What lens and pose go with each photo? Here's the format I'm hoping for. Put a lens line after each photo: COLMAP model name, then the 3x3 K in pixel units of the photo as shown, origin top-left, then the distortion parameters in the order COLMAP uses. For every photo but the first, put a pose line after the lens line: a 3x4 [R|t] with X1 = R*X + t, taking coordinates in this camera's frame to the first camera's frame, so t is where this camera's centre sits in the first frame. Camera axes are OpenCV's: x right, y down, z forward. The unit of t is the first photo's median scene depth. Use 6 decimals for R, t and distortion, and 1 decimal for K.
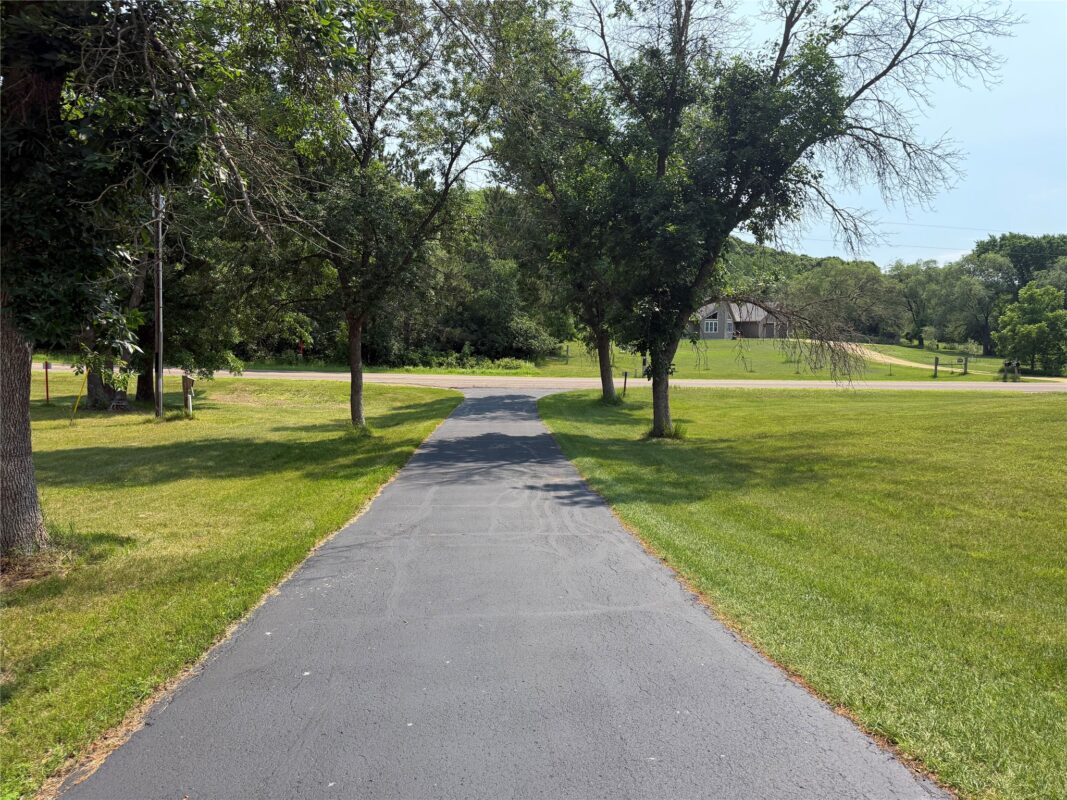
lens RADIAL K [[729.4, 0, 537.9], [0, 729.4, 392.5], [0, 0, 1]] dist [0.124161, -0.163223]
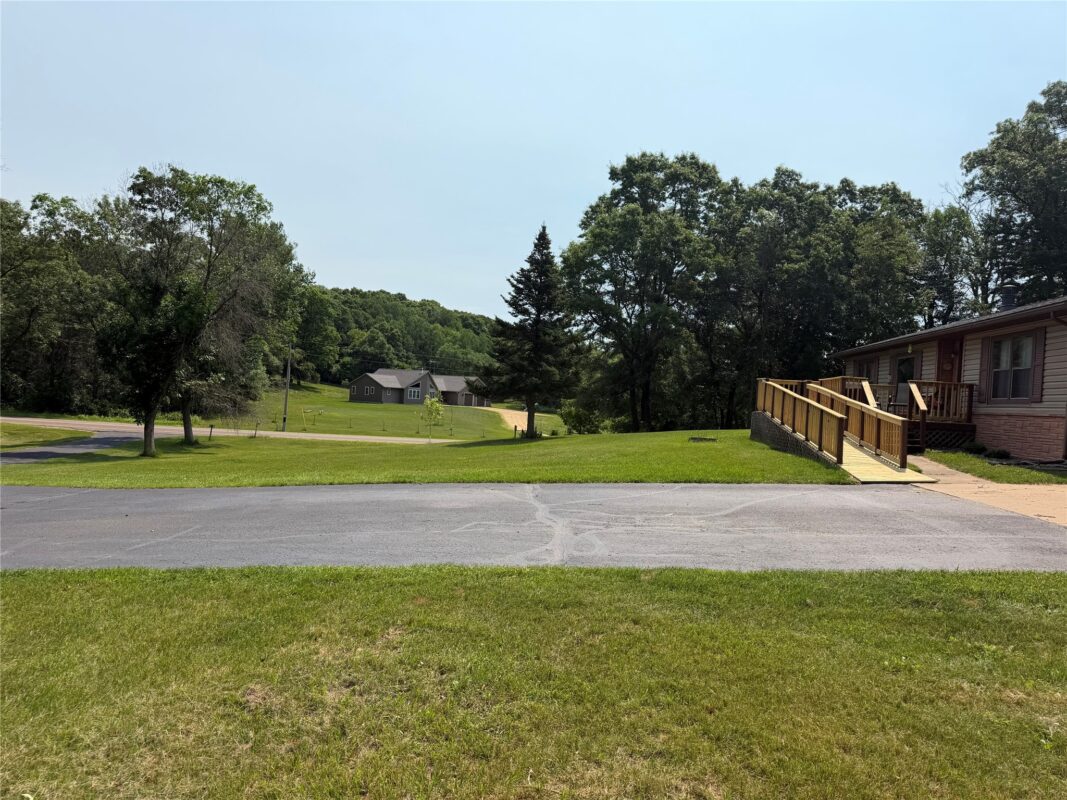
lens RADIAL K [[729.4, 0, 537.9], [0, 729.4, 392.5], [0, 0, 1]] dist [0.124161, -0.163223]
pose [[0.964323, 0.053858, 0.259192, 0.239966], [-0.032493, 0.995763, -0.086023, 0.011133], [-0.262727, 0.074532, 0.961987, -0.444098]]
